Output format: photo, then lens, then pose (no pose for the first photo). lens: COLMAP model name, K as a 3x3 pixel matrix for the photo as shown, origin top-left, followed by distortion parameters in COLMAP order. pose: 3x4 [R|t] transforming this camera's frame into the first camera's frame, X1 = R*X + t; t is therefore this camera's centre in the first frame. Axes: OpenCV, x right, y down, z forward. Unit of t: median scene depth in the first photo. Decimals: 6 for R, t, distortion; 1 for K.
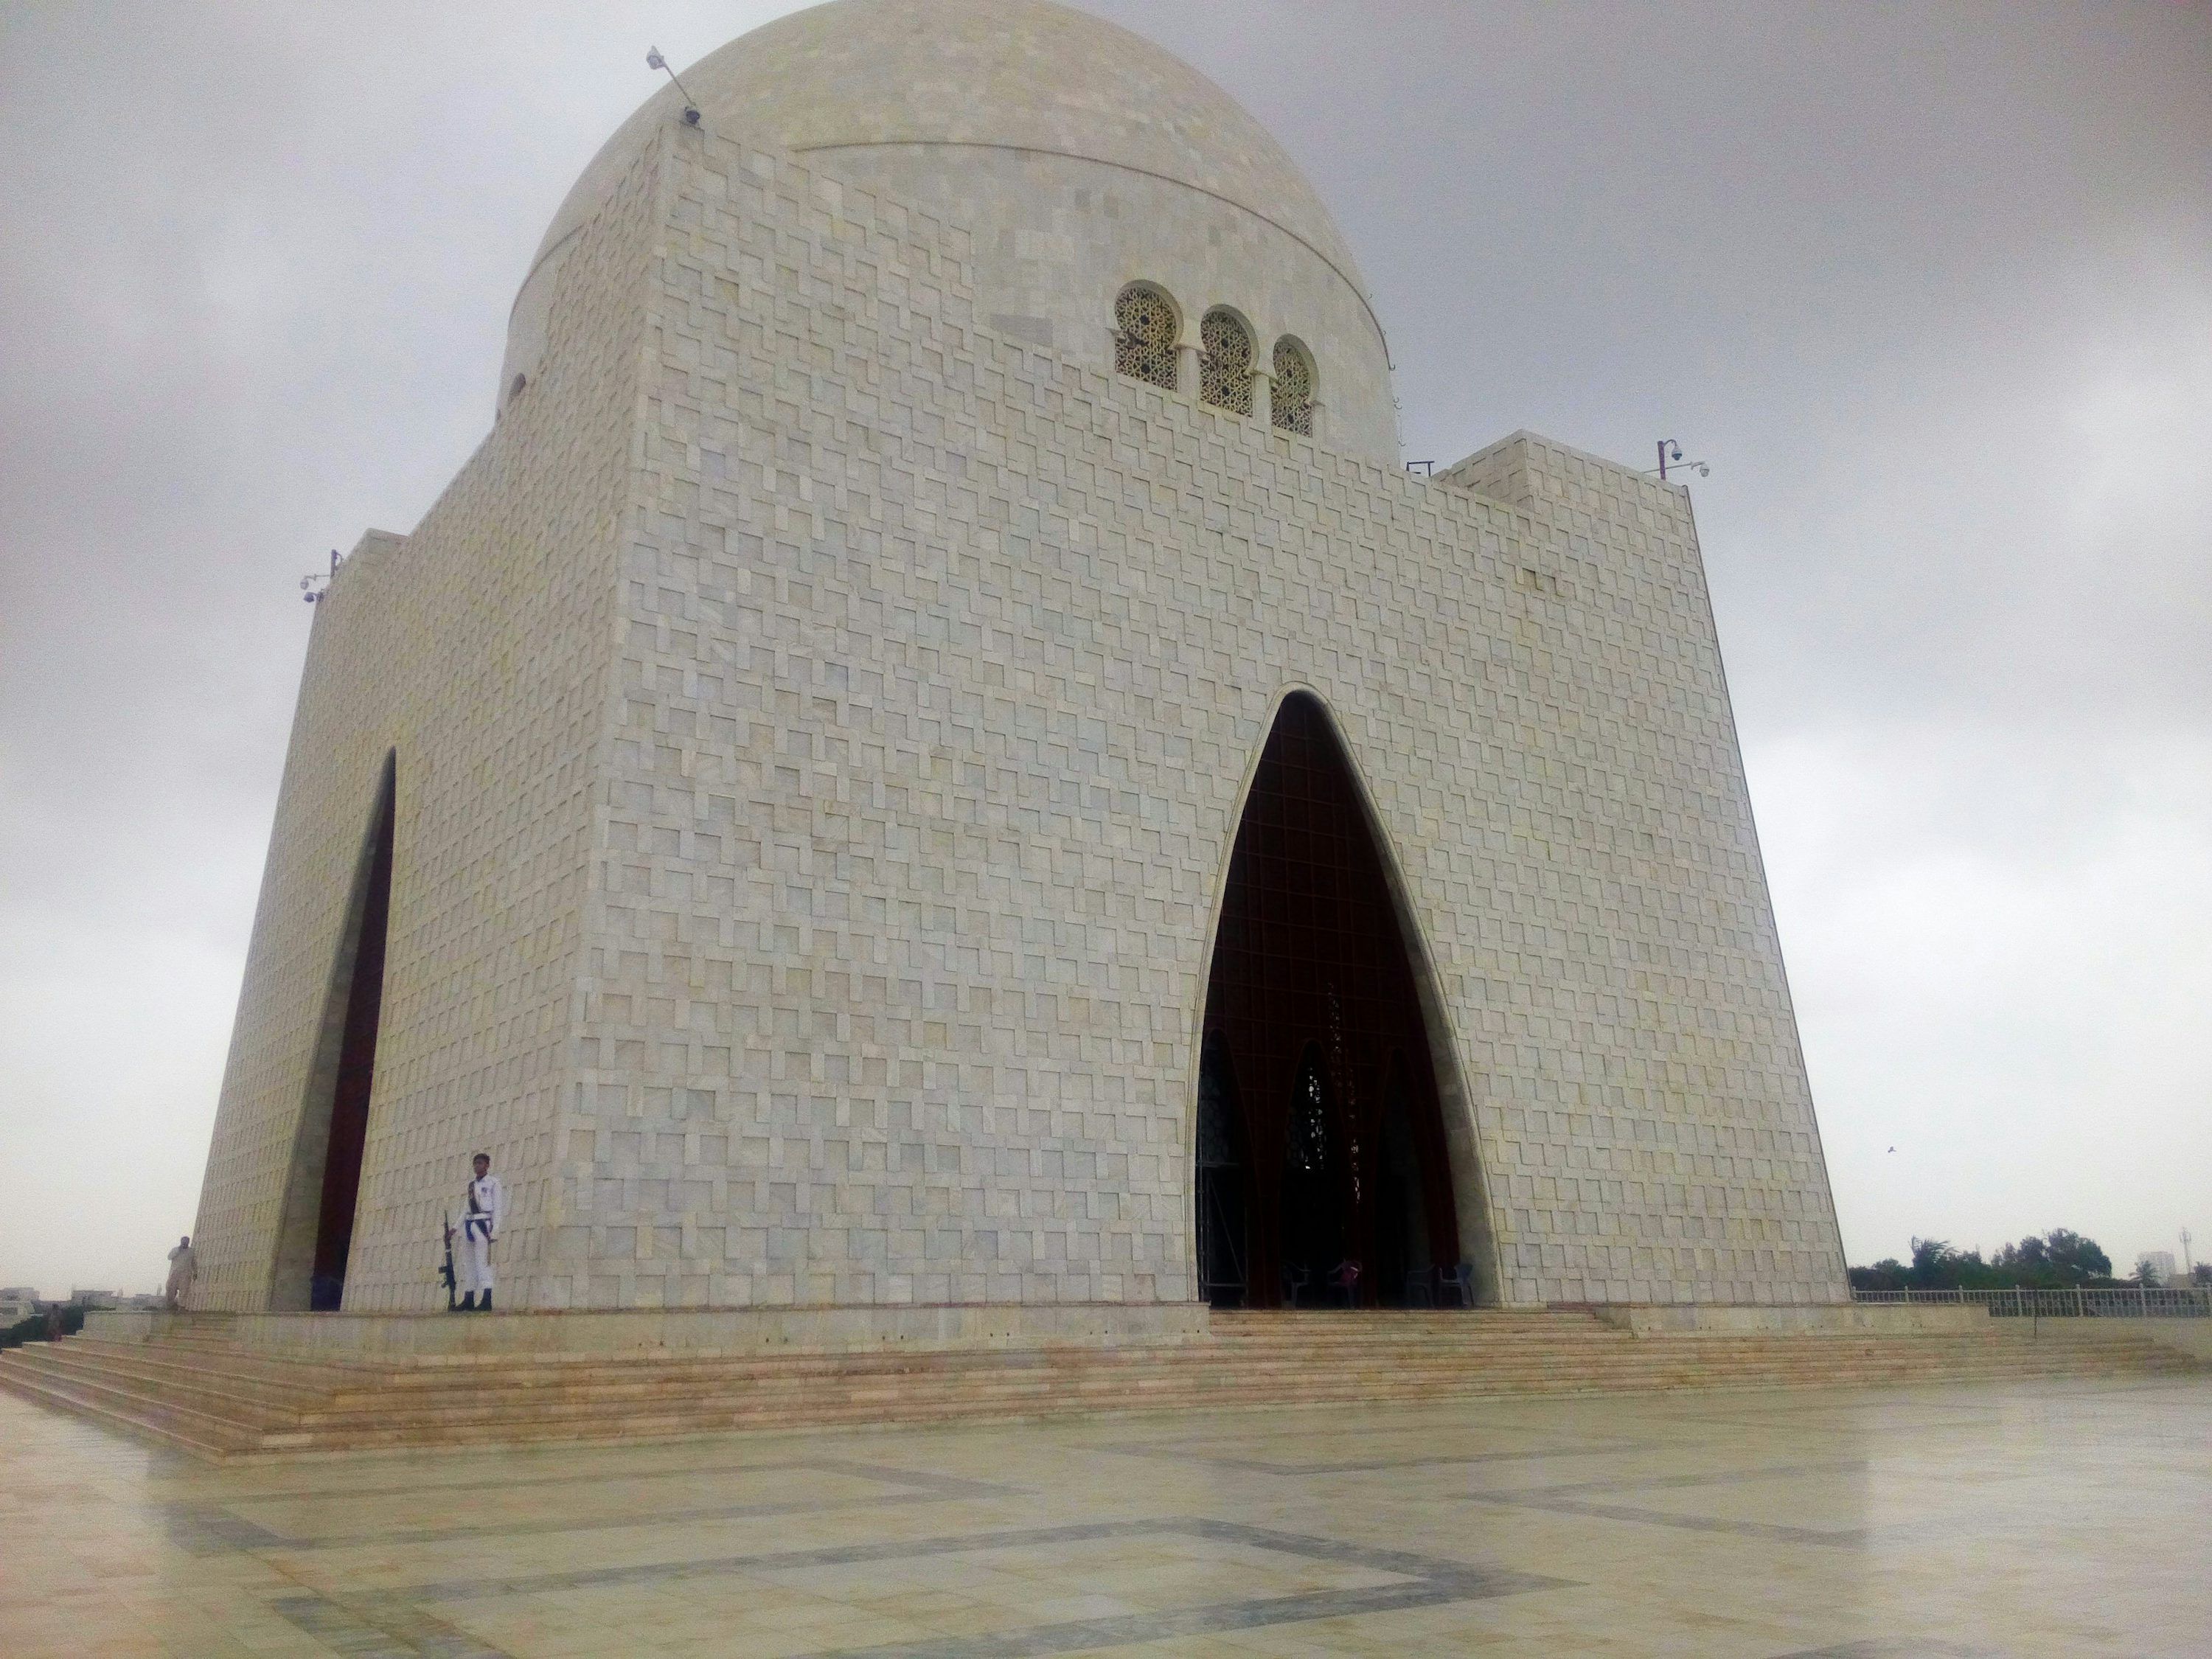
lens RADIAL K [[1779.7, 0, 1098.9], [0, 1779.7, 857.5], [0, 0, 1]] dist [0.150222, -0.249140]
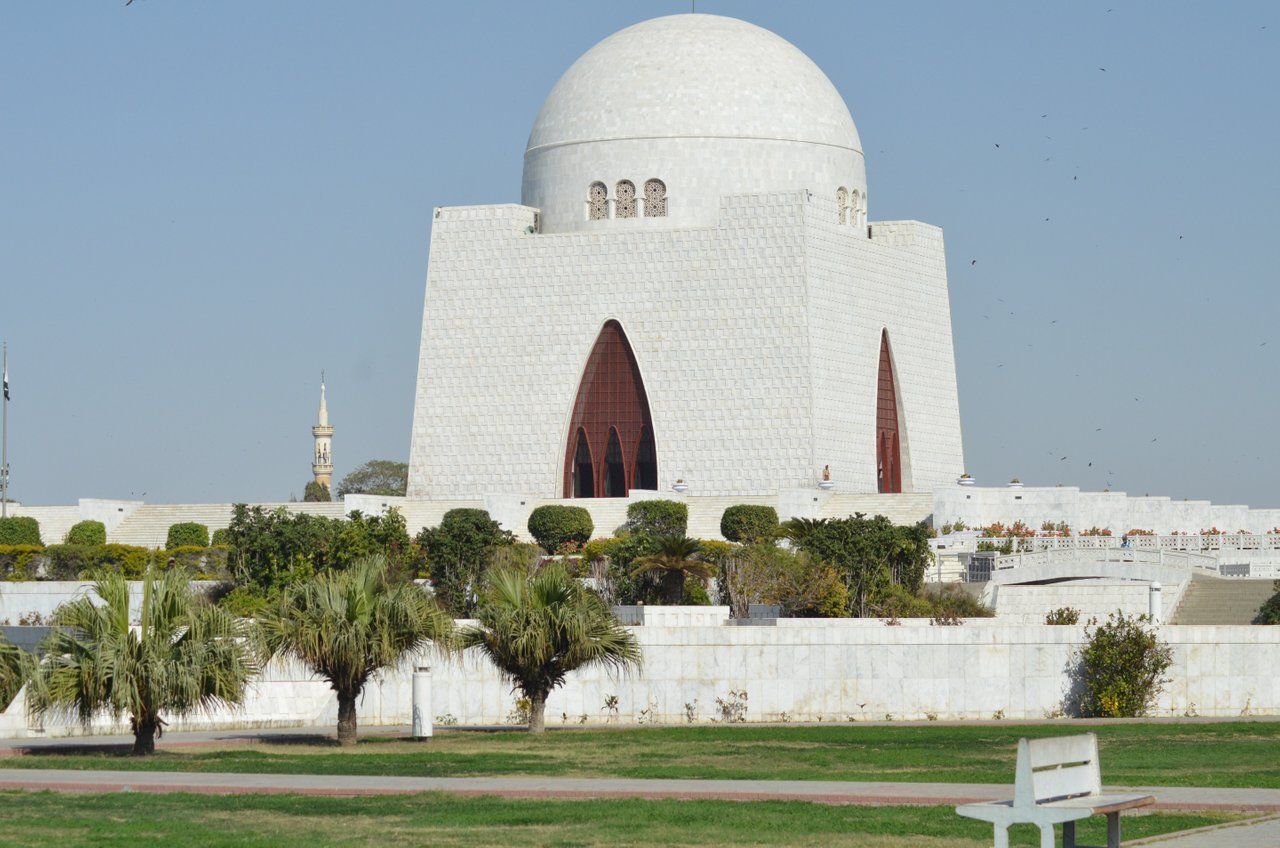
lens RADIAL K [[3838.8, 0, 640.0], [0, 3838.8, 424.0], [0, 0, 1]] dist [-0.172895, 0.123810]
pose [[0.849106, 0.031184, 0.527301, -3.841558], [-0.127576, 0.980810, 0.147431, -0.867053], [-0.512584, -0.192455, 0.836790, -4.559406]]
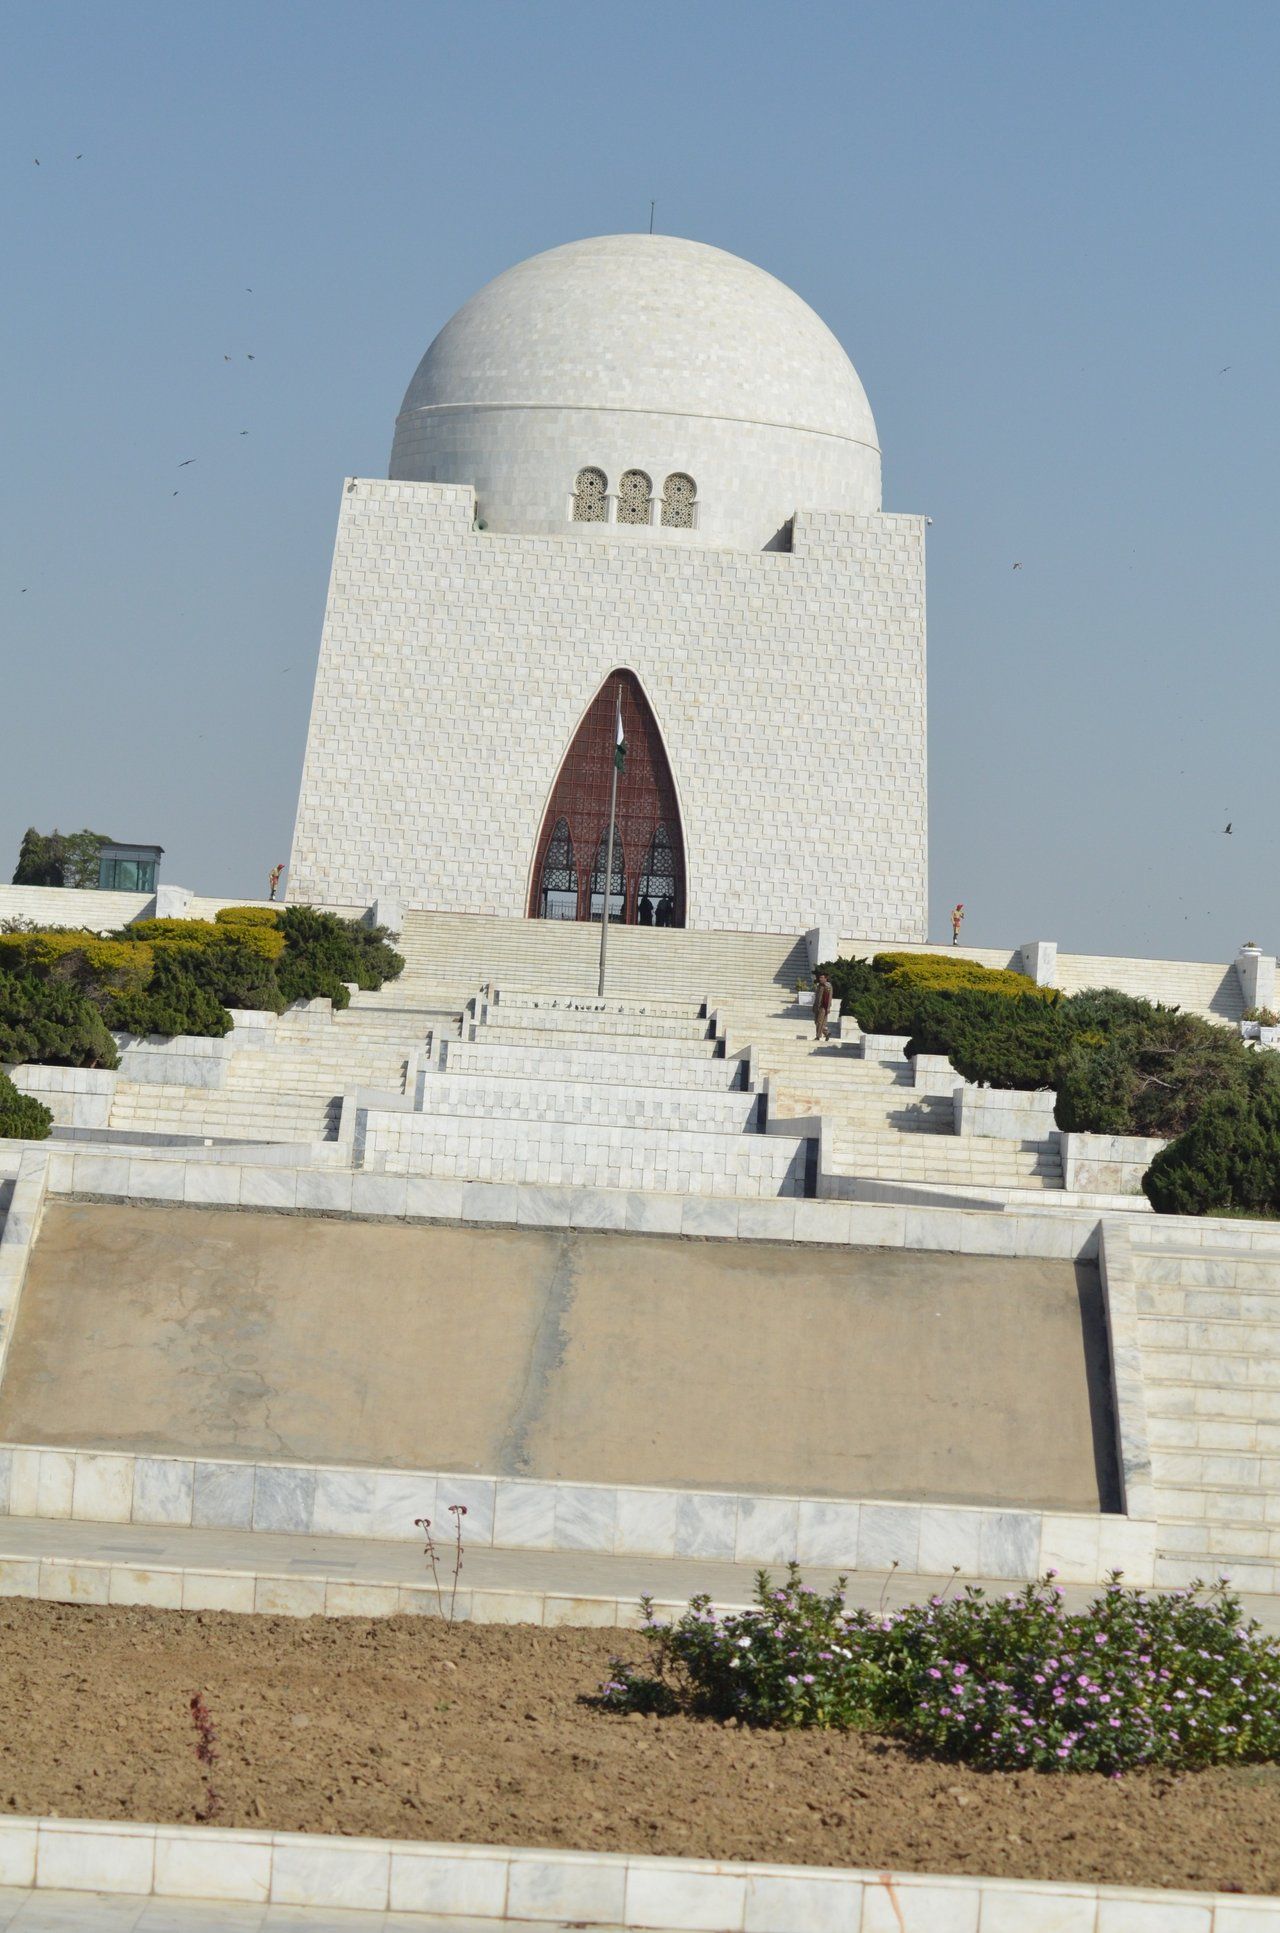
lens RADIAL K [[5797.2, 0, 640.0], [0, 5797.2, 966.5], [0, 0, 1]] dist [-0.172895, 0.123810]
pose [[0.557524, 0.061467, 0.827882, -6.159182], [-0.261036, 0.959652, 0.104540, -0.453913], [-0.788053, -0.274390, 0.551074, -2.935645]]
